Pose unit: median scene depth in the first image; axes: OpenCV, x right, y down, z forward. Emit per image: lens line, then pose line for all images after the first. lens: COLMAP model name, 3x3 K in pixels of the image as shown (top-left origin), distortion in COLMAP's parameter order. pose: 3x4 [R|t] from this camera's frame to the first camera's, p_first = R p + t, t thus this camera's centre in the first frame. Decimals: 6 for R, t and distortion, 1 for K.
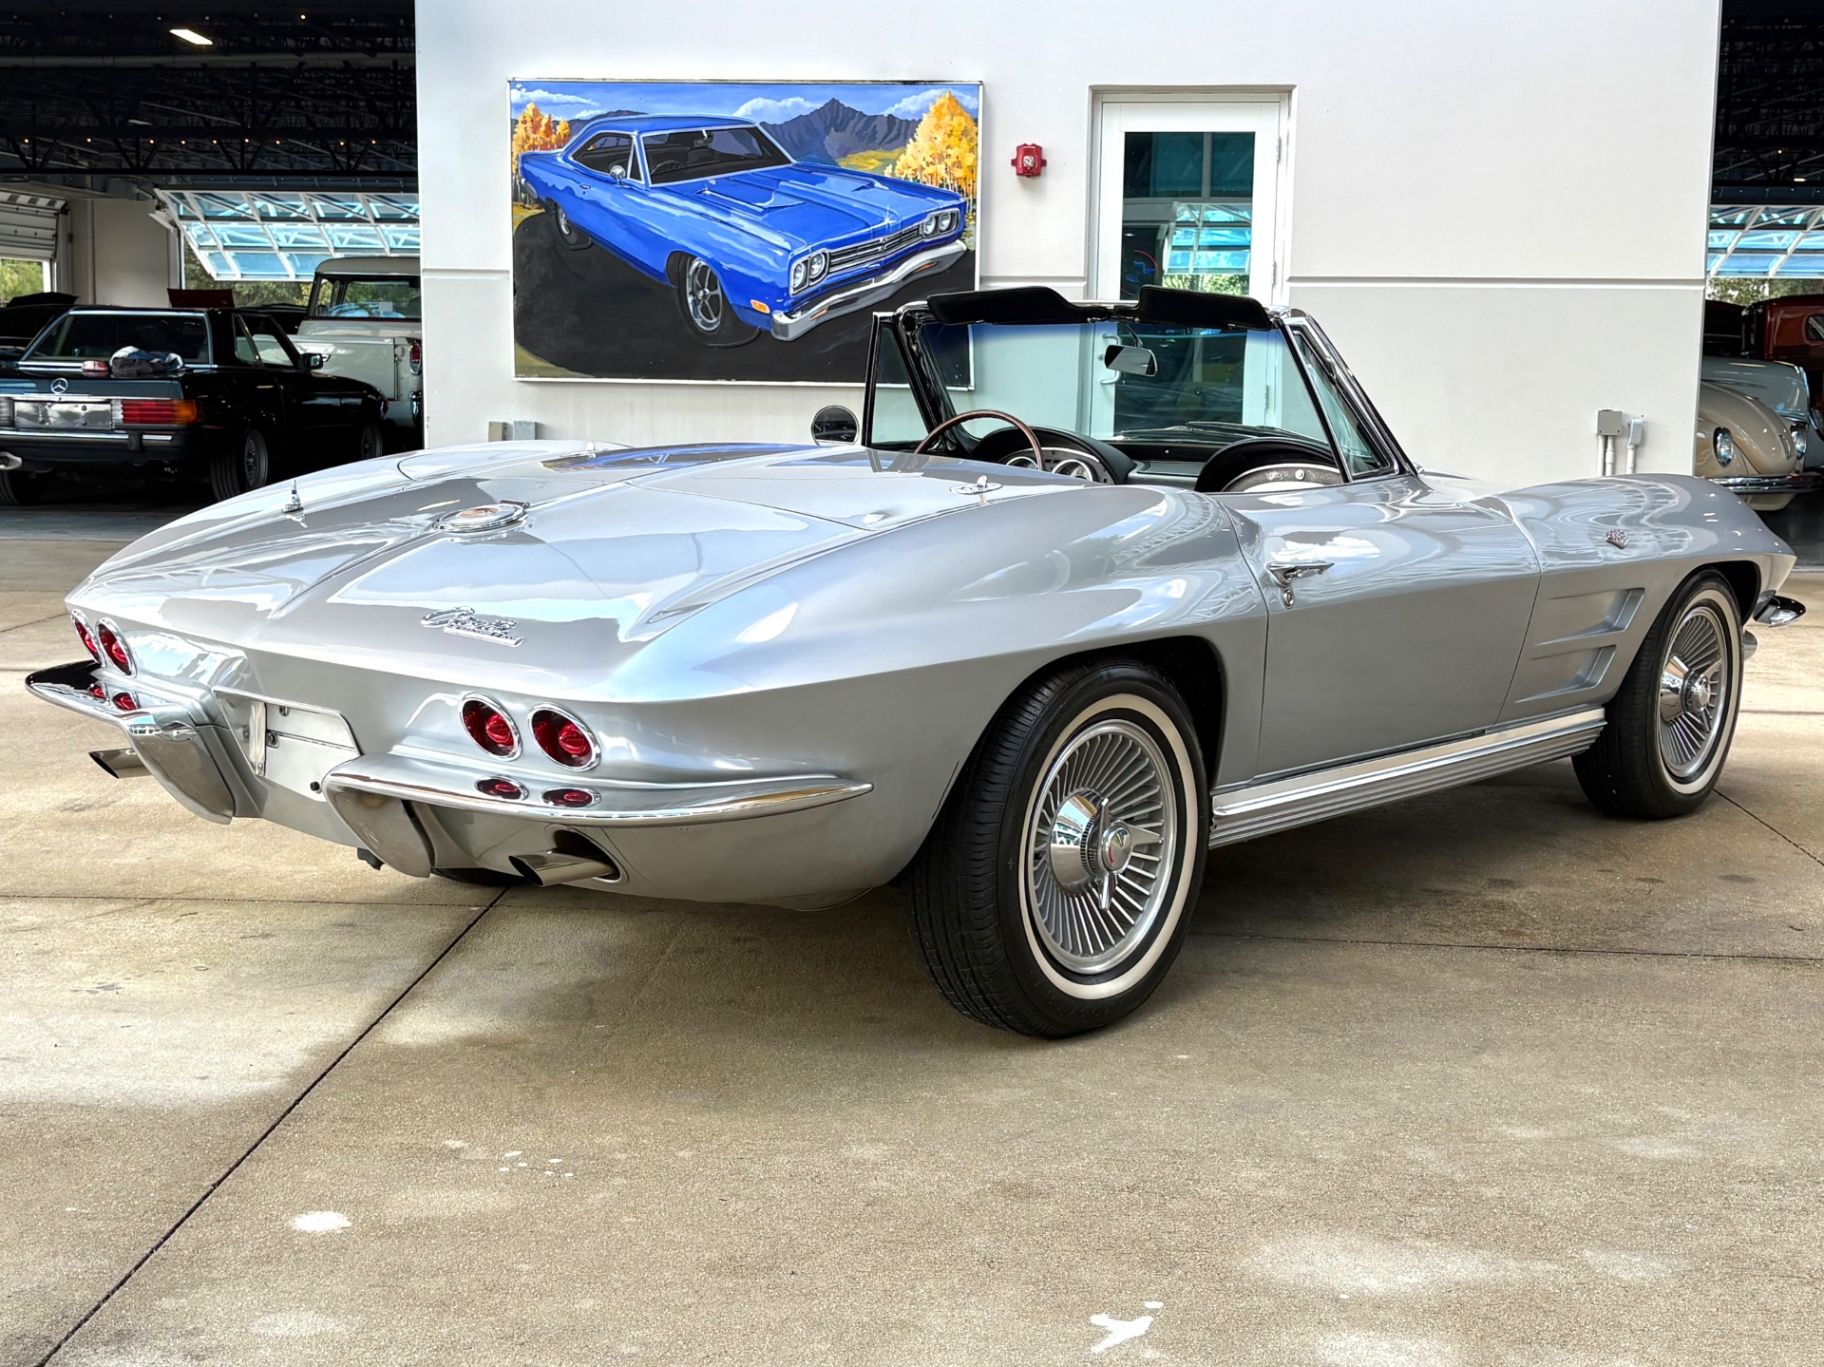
lens RADIAL K [[2261.3, 0, 912.0], [0, 2261.3, 683.5], [0, 0, 1]] dist [0.140799, -0.472645]
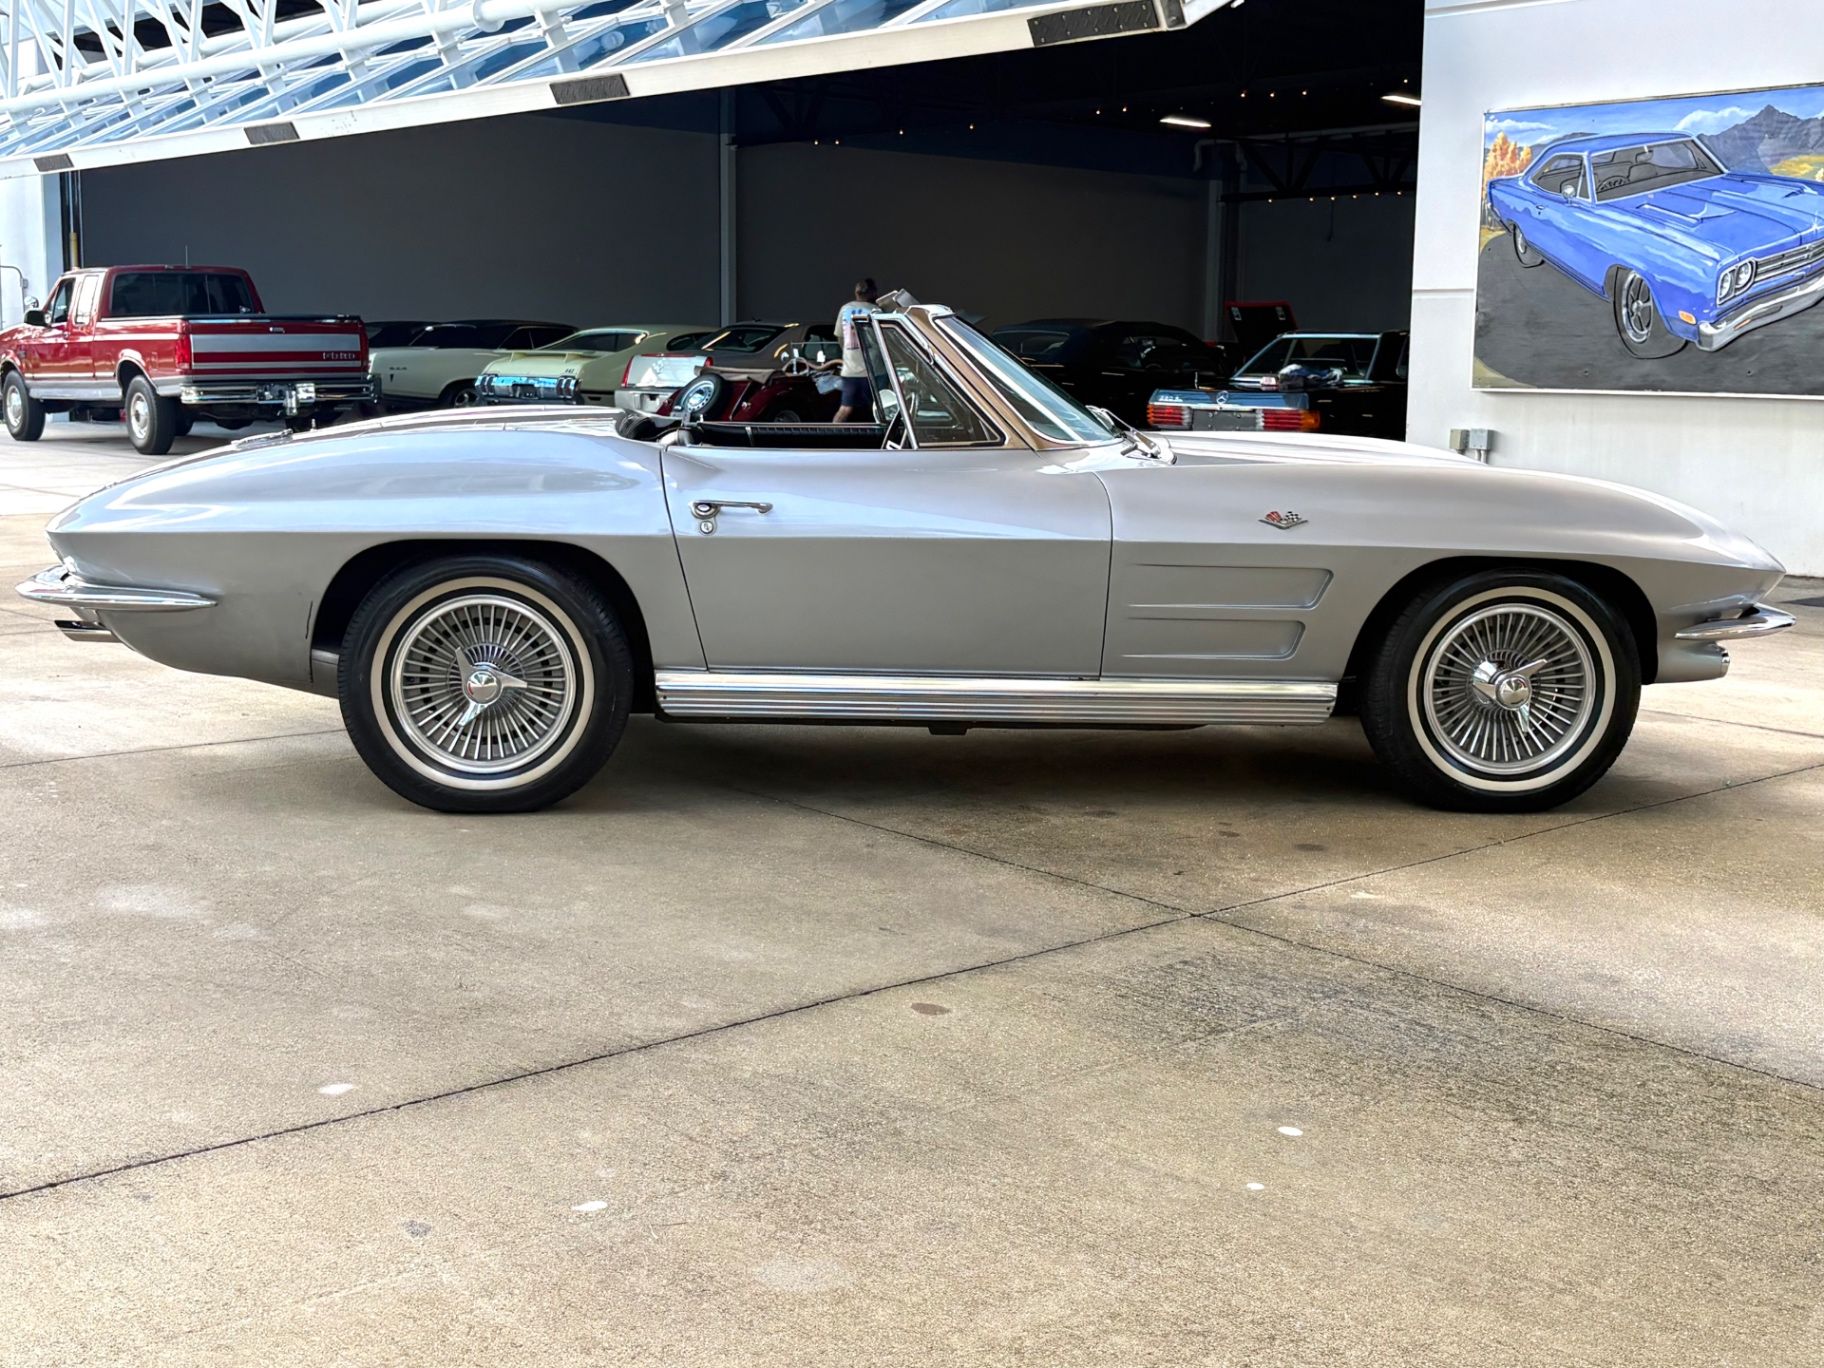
lens RADIAL K [[2261.3, 0, 912.0], [0, 2261.3, 684.0], [0, 0, 1]] dist [0.140799, -0.472645]
pose [[0.706926, 0.097764, -0.700499, 0.412564], [-0.107262, 0.993764, 0.030448, -0.000183], [0.699107, 0.053613, 0.713004, 0.056365]]
